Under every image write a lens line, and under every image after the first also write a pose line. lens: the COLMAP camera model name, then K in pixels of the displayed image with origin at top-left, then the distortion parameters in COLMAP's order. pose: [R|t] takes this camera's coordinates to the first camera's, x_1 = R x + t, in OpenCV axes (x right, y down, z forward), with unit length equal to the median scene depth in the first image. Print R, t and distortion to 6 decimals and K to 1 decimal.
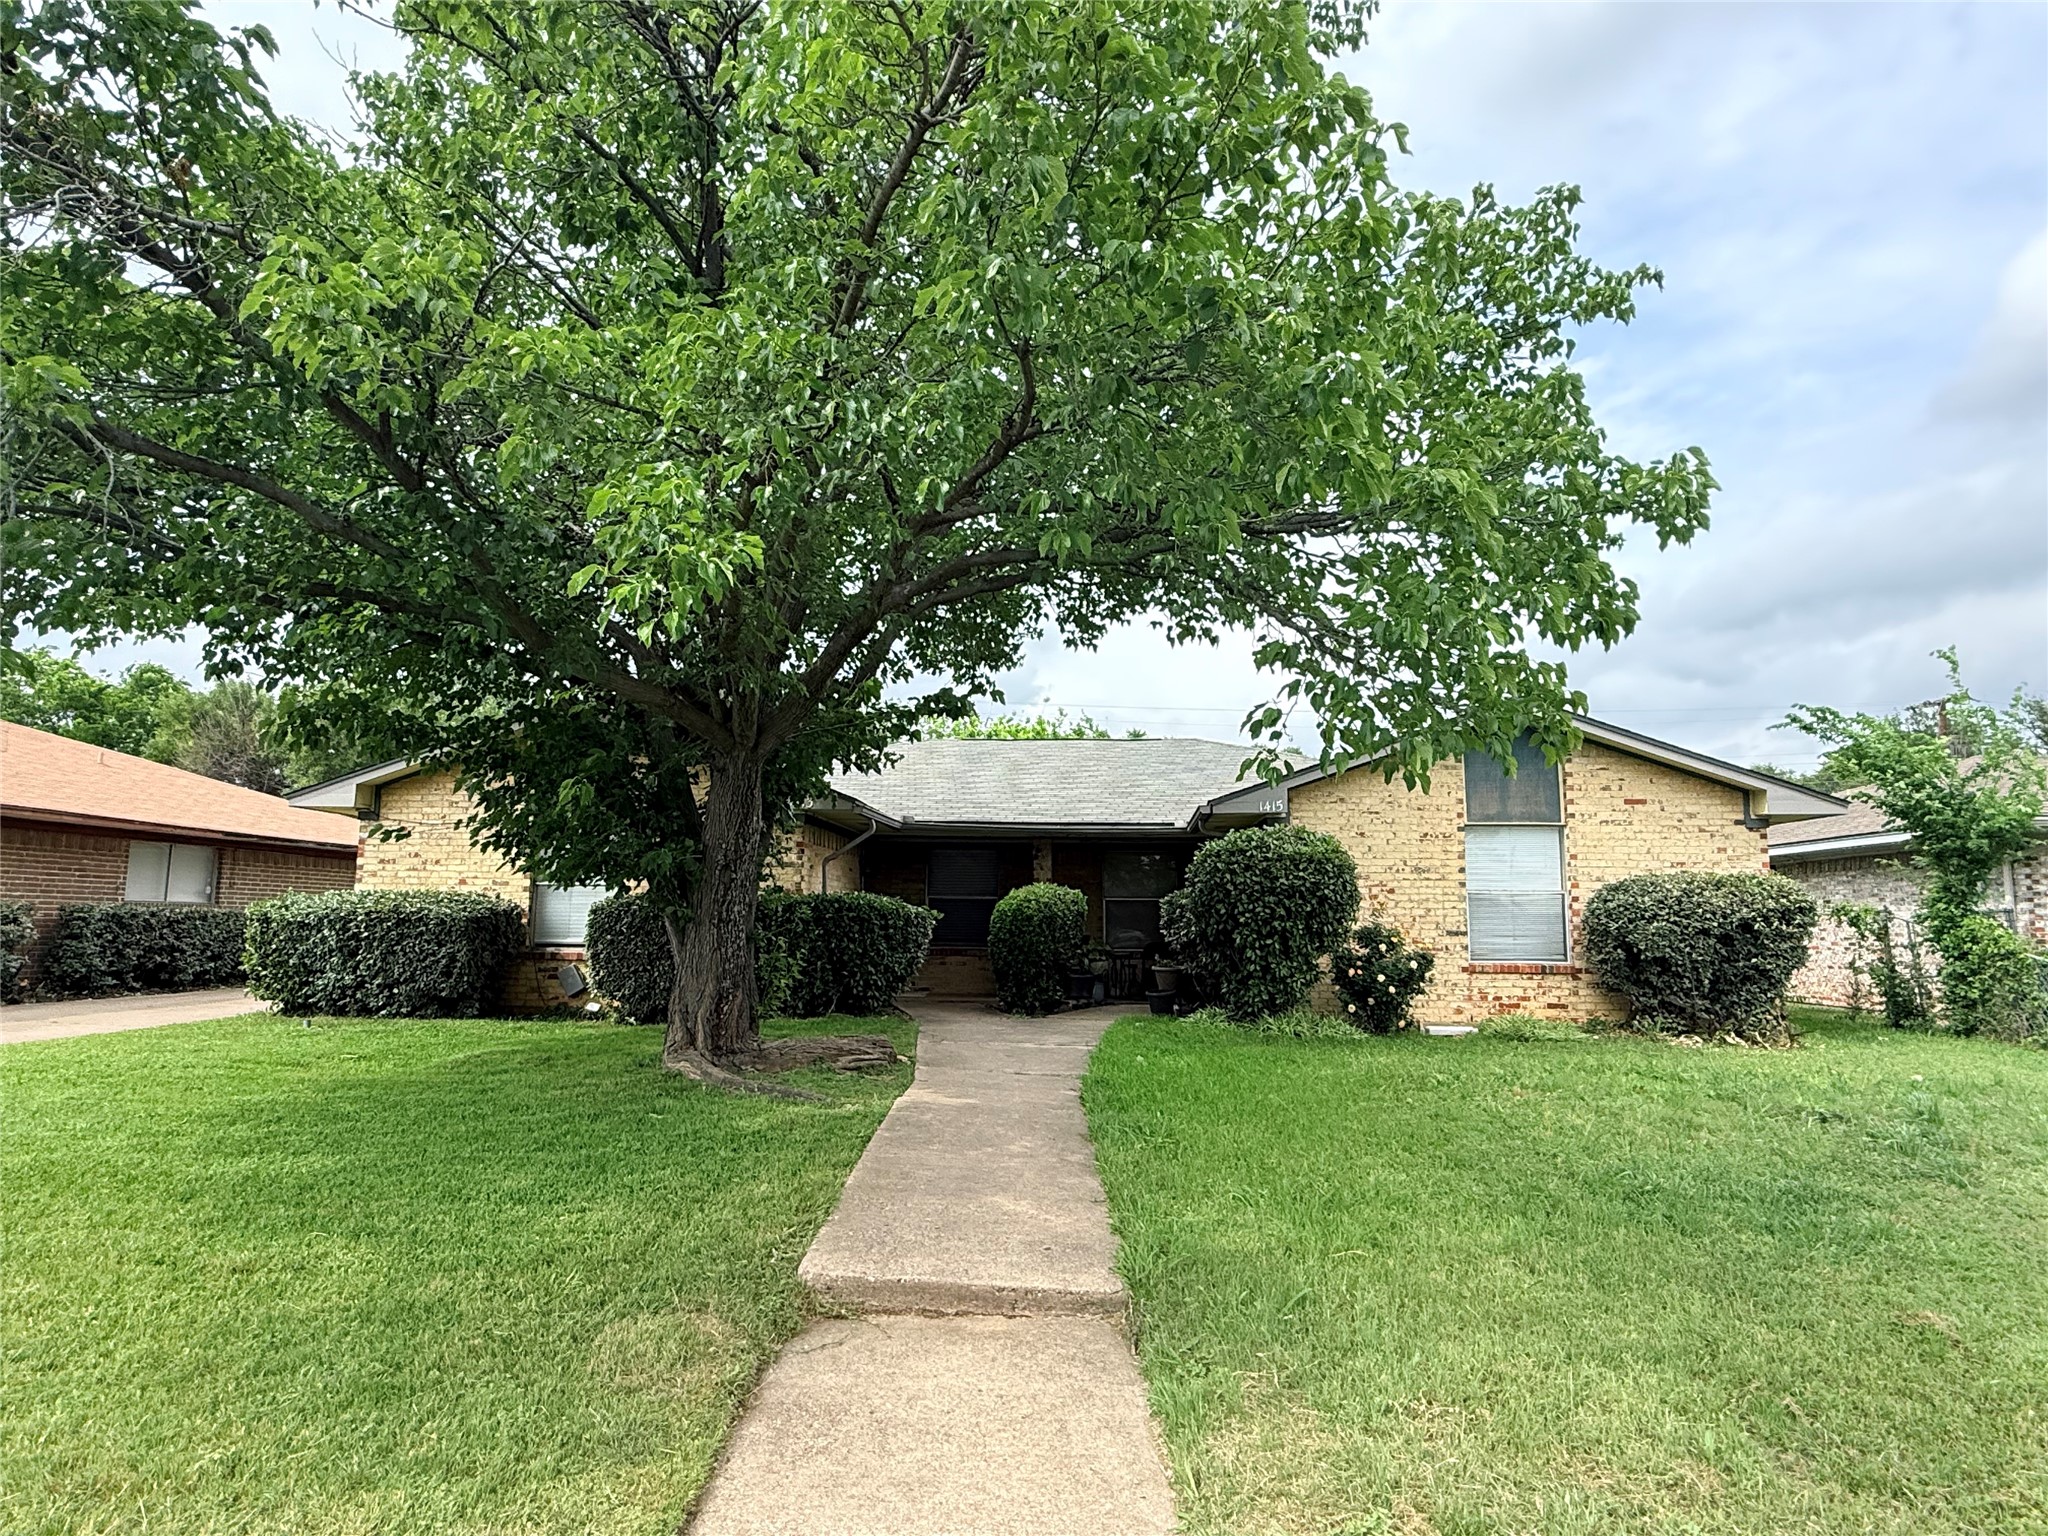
lens RADIAL K [[1193.2, 0, 1024.0], [0, 1193.2, 768.0], [0, 0, 1]] dist [-0.000505, -0.000200]
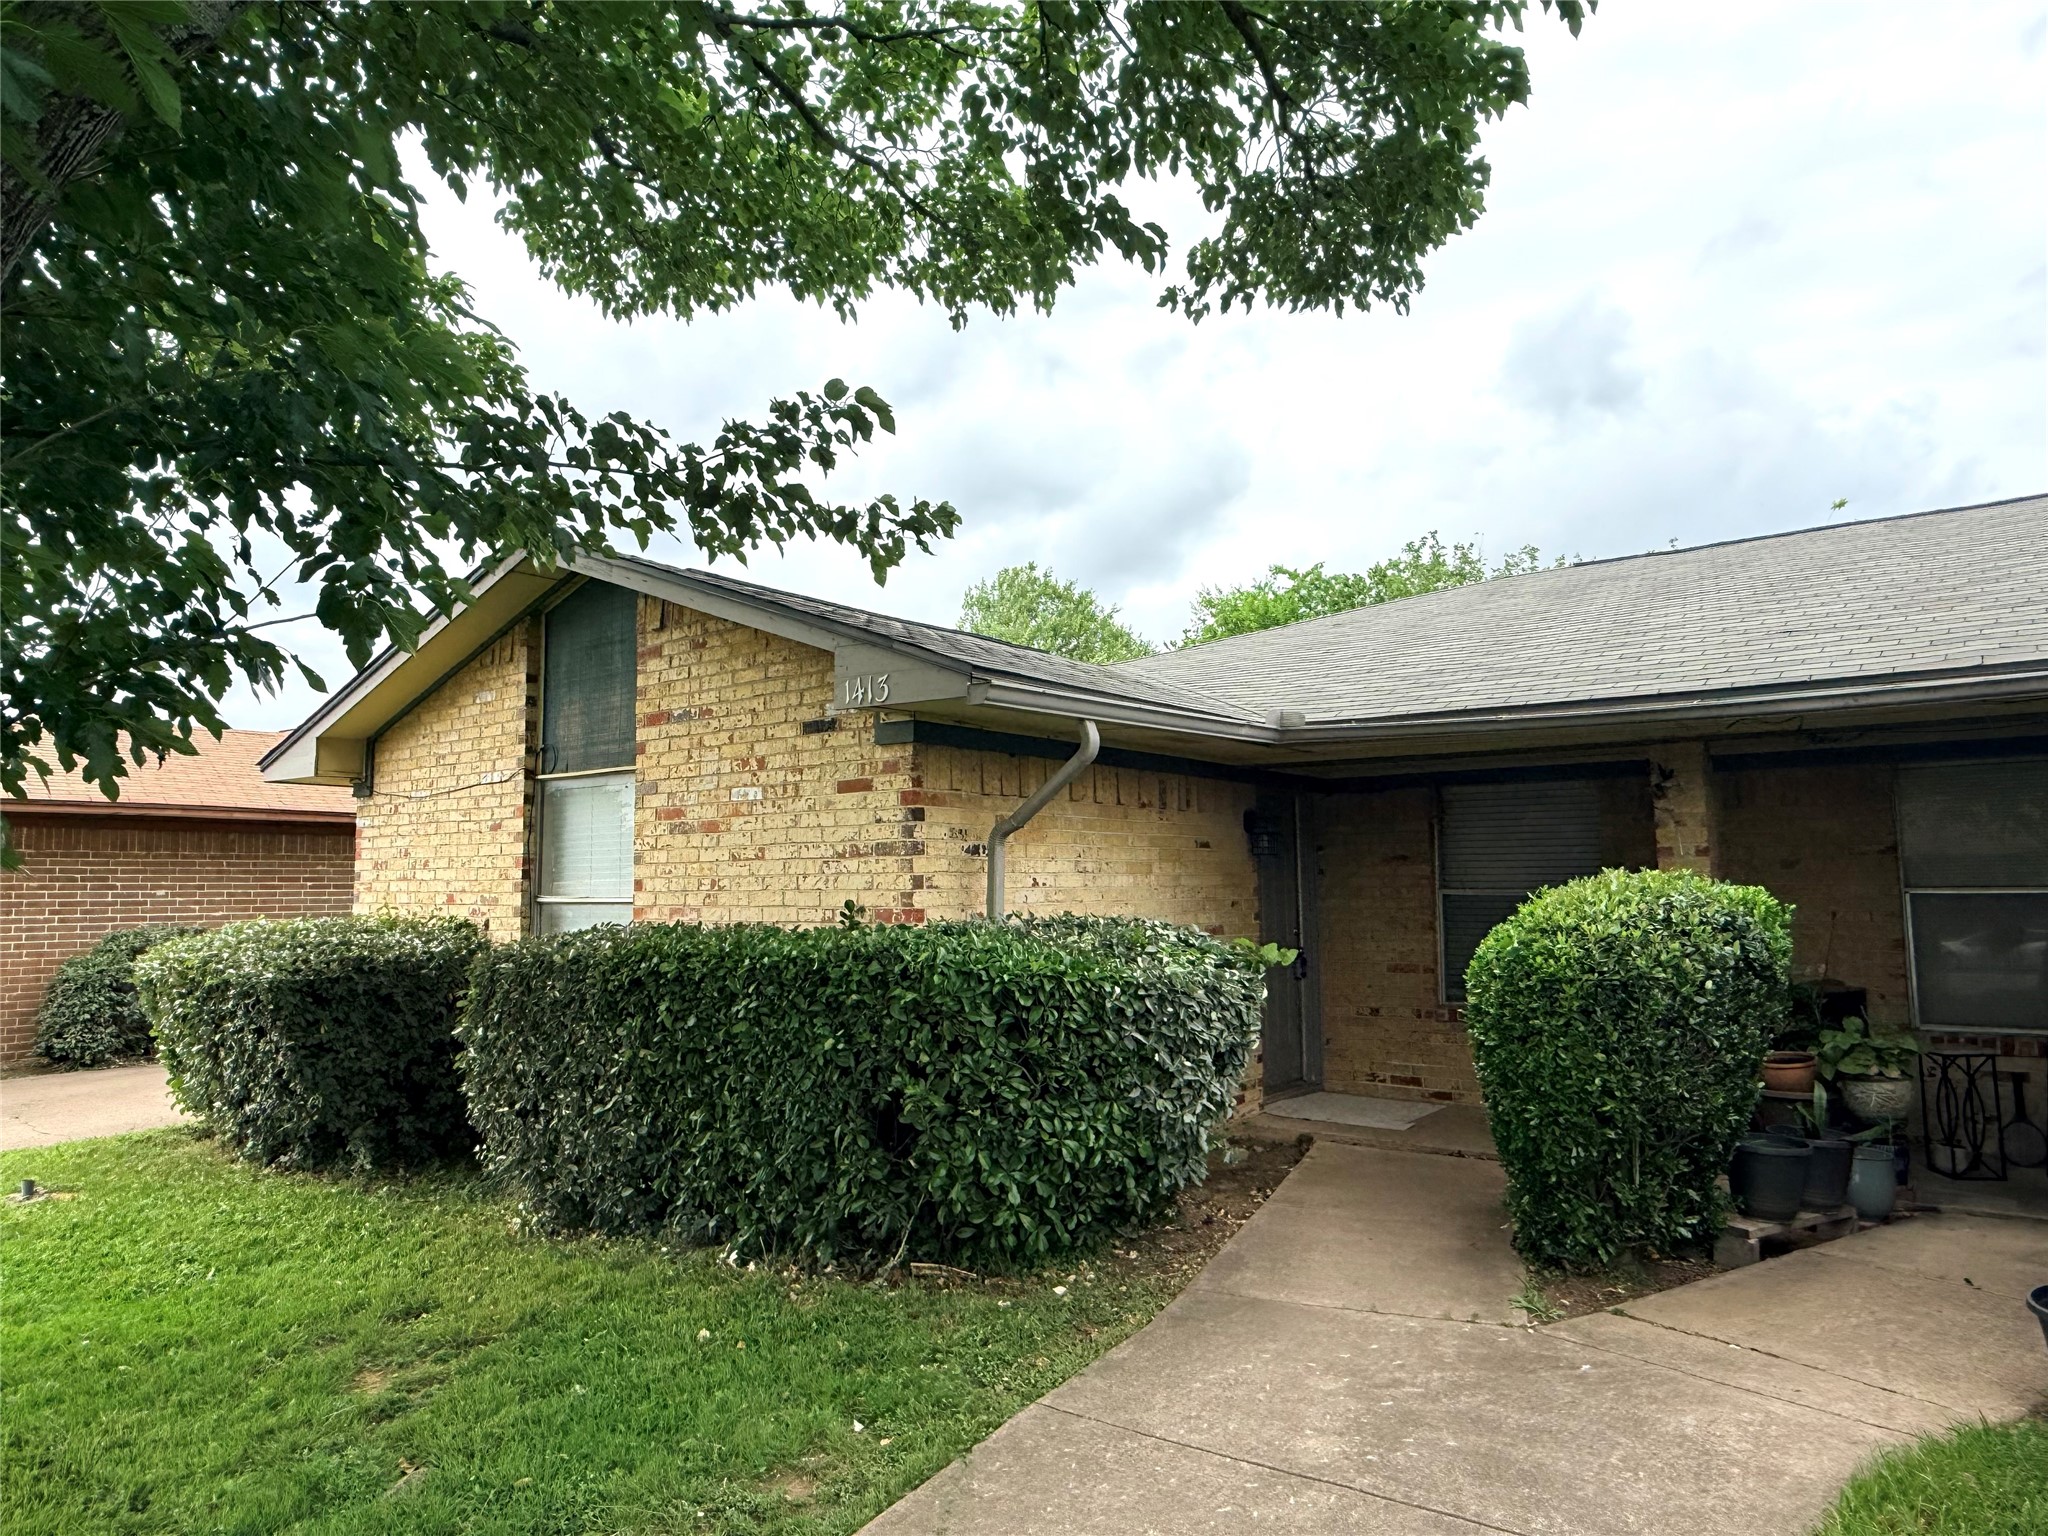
lens RADIAL K [[1356.5, 0, 1024.0], [0, 1356.5, 768.0], [0, 0, 1]] dist [0.001809, 0.000840]
pose [[0.846195, -0.046800, -0.530814, 0.073403], [0.074934, 0.996688, 0.031581, 0.042548], [0.527578, -0.066500, 0.846900, 0.588705]]
